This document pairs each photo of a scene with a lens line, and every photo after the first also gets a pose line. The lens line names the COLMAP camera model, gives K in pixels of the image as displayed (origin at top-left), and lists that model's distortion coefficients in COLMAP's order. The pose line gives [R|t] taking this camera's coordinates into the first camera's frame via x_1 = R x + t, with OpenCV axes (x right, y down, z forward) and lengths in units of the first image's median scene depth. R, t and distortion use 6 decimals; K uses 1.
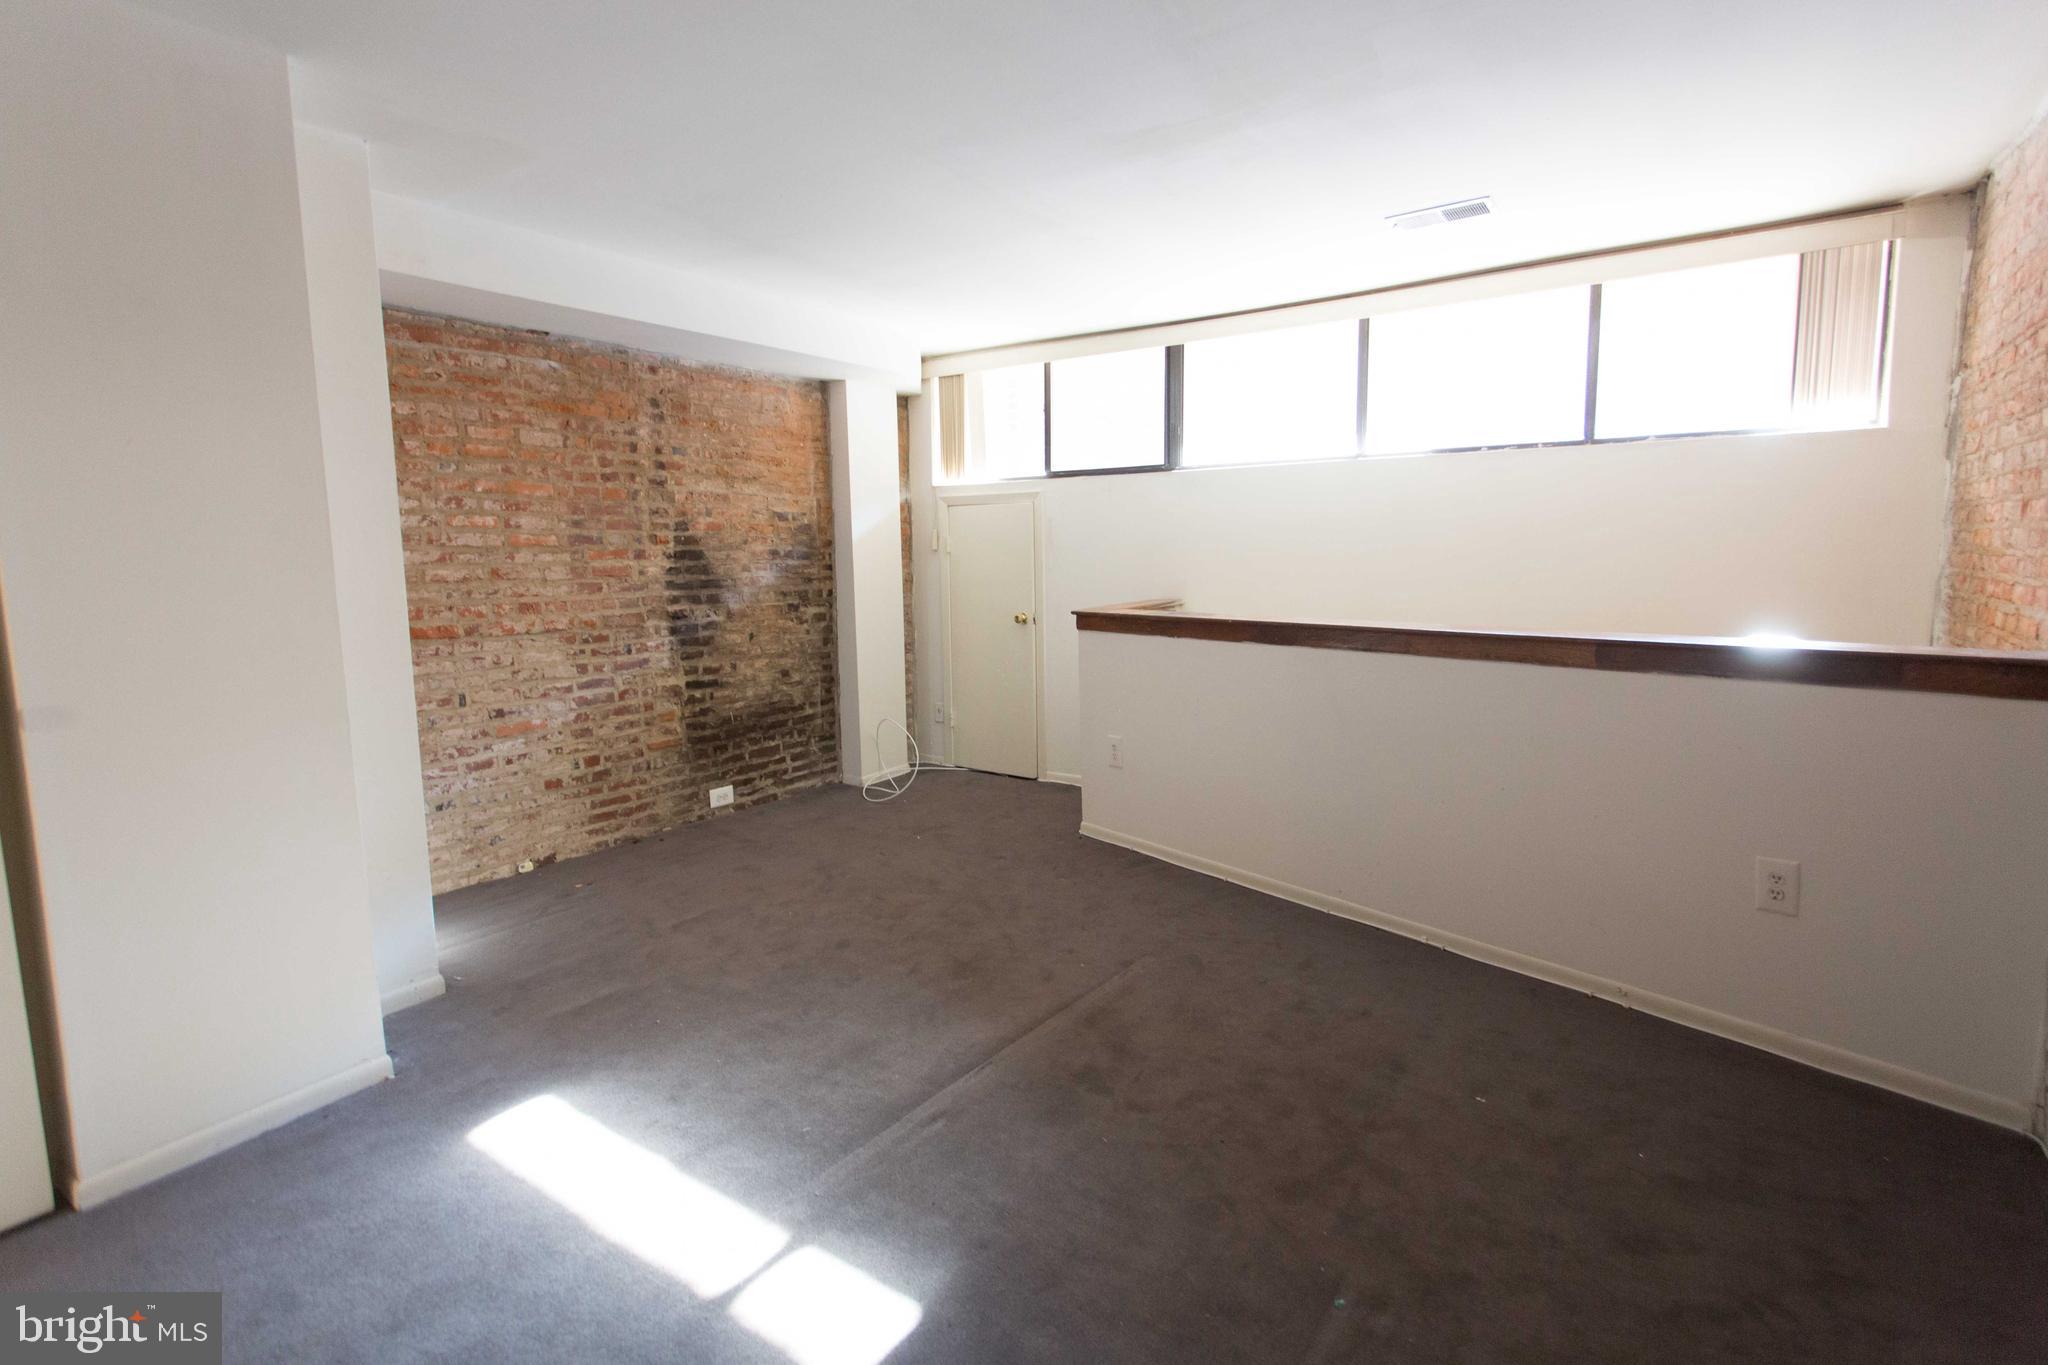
lens RADIAL K [[981.7, 0, 1031.6], [0, 981.7, 671.1], [0, 0, 1]] dist [-0.008347, 0.001389]
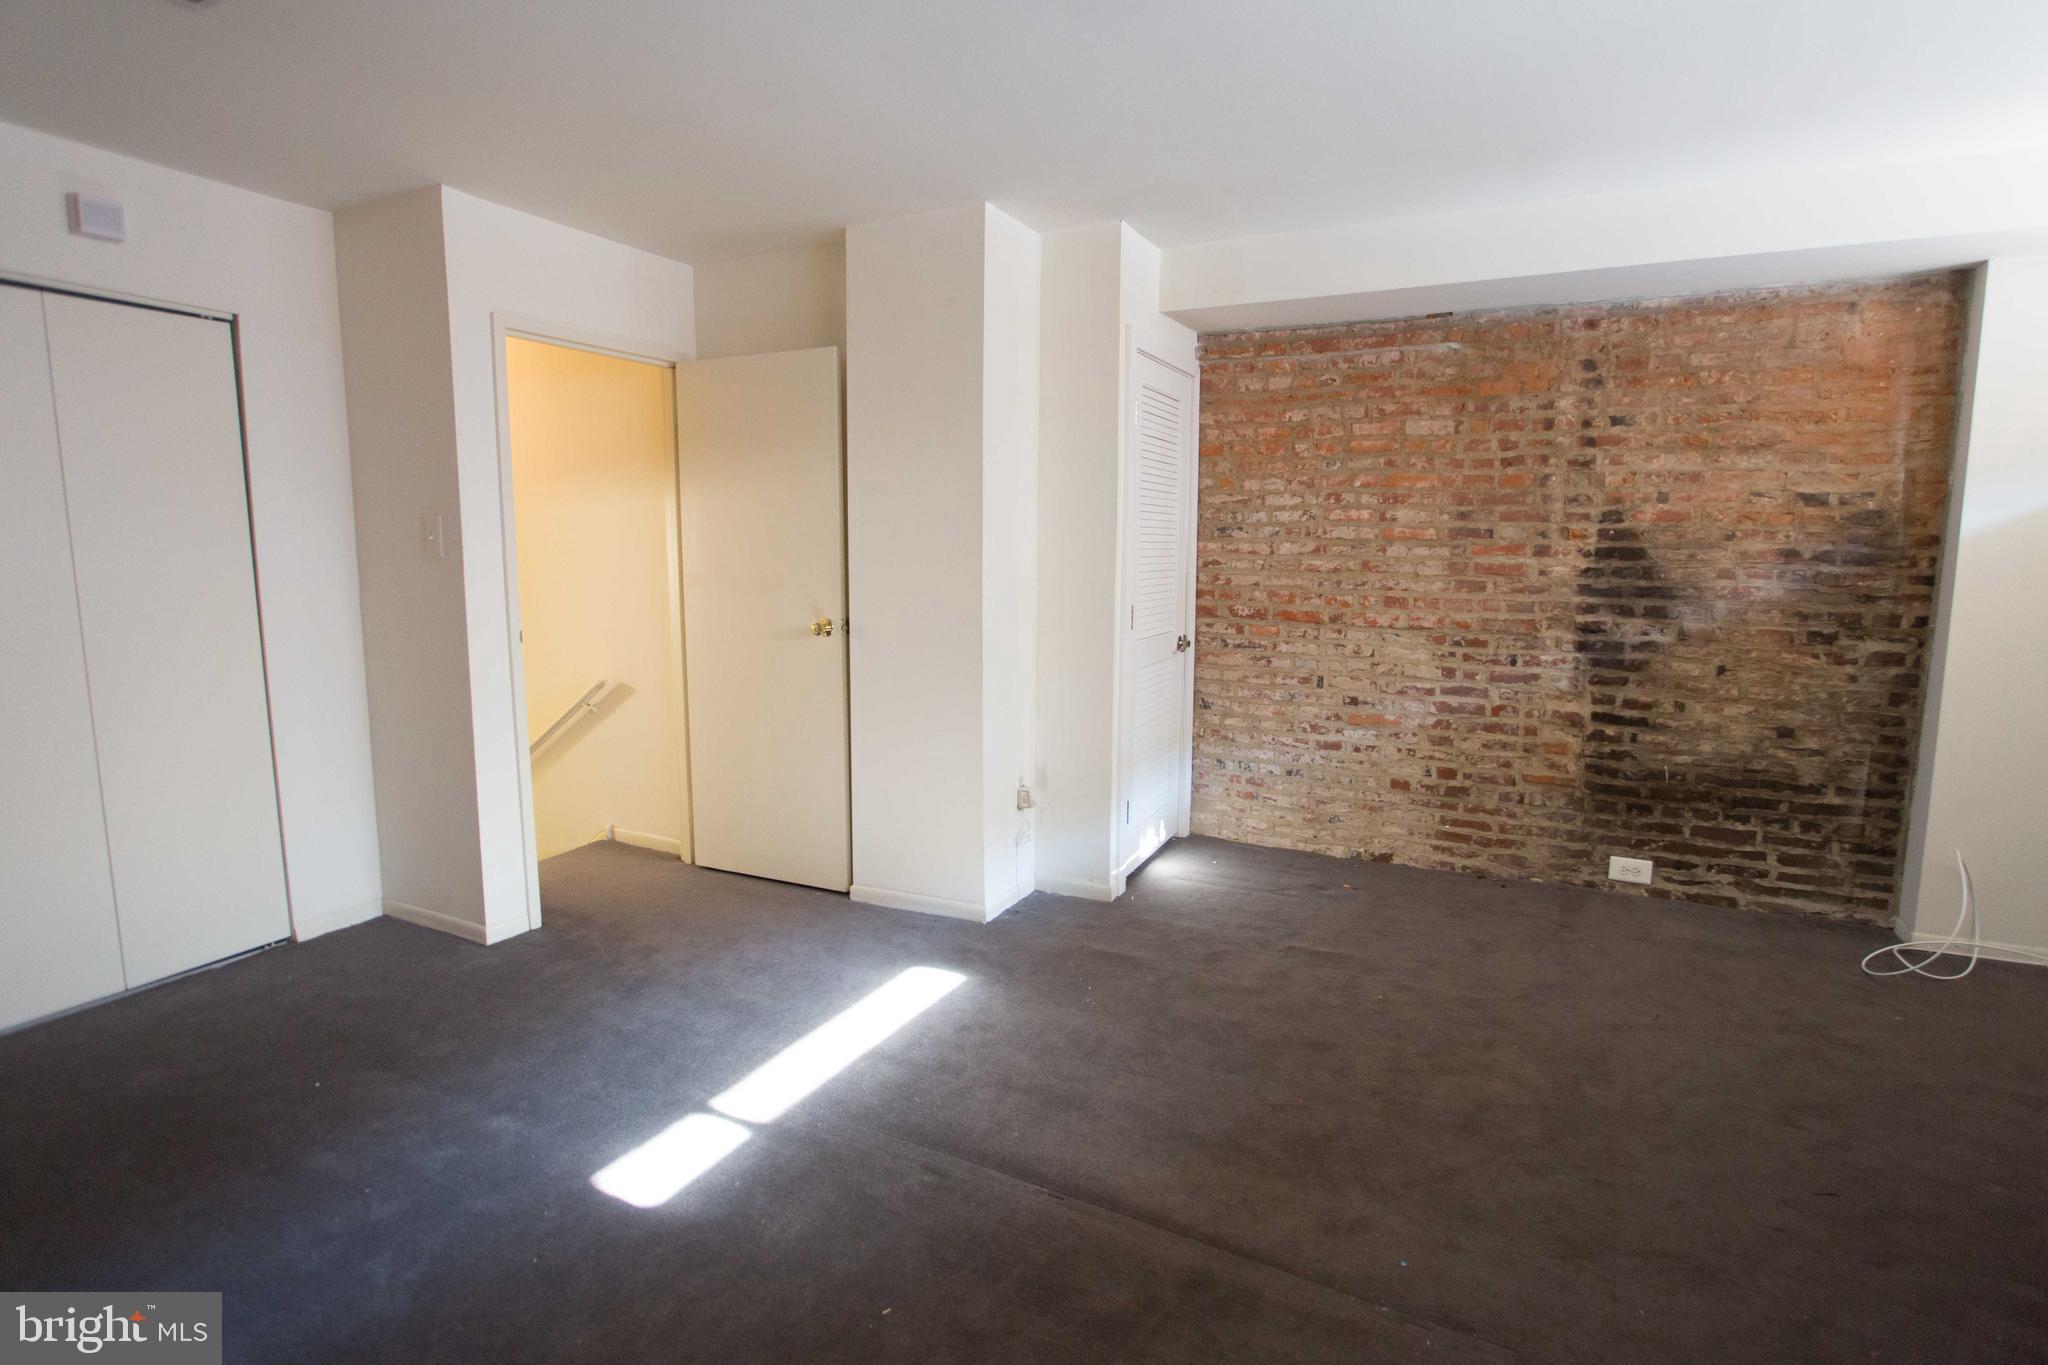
lens RADIAL K [[984.1, 0, 1023.1], [0, 984.1, 663.9], [0, 0, 1]] dist [-0.028566, 0.006006]
pose [[0.143831, 0.137296, -0.980032, 0.369379], [-0.127120, 0.984688, 0.119291, -0.066357], [0.981404, 0.107424, 0.159082, 0.436957]]
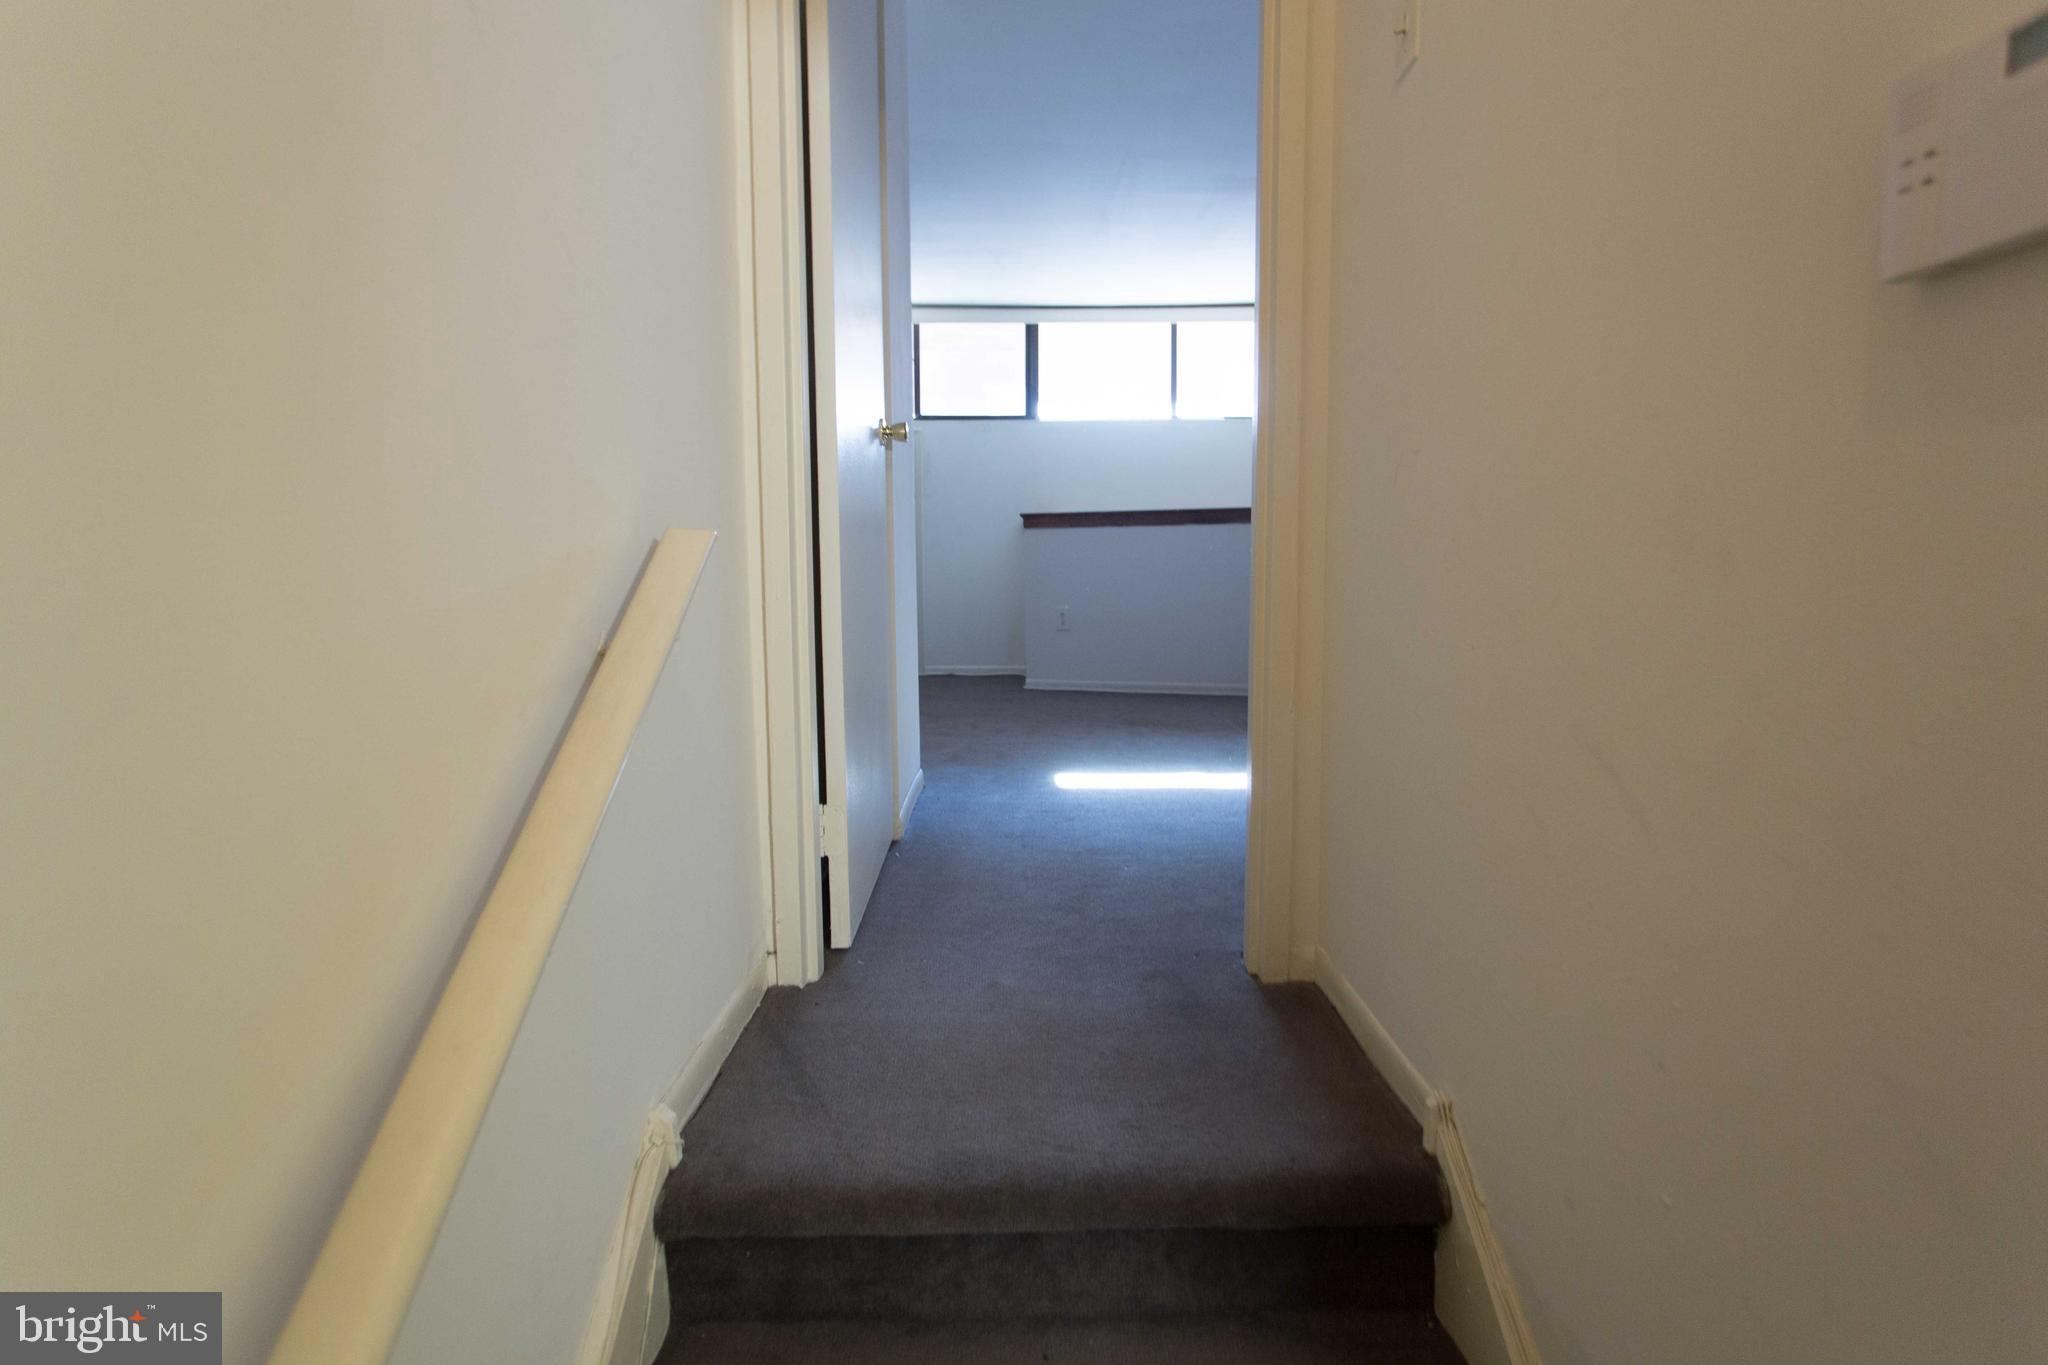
lens RADIAL K [[981.7, 0, 1025.1], [0, 981.7, 671.5], [0, 0, 1]] dist [-0.008347, 0.001389]
pose [[0.820285, -0.060768, 0.568718, -0.704328], [0.064171, 0.997840, 0.014065, 0.127367], [-0.568344, 0.024958, 0.822412, -0.079604]]
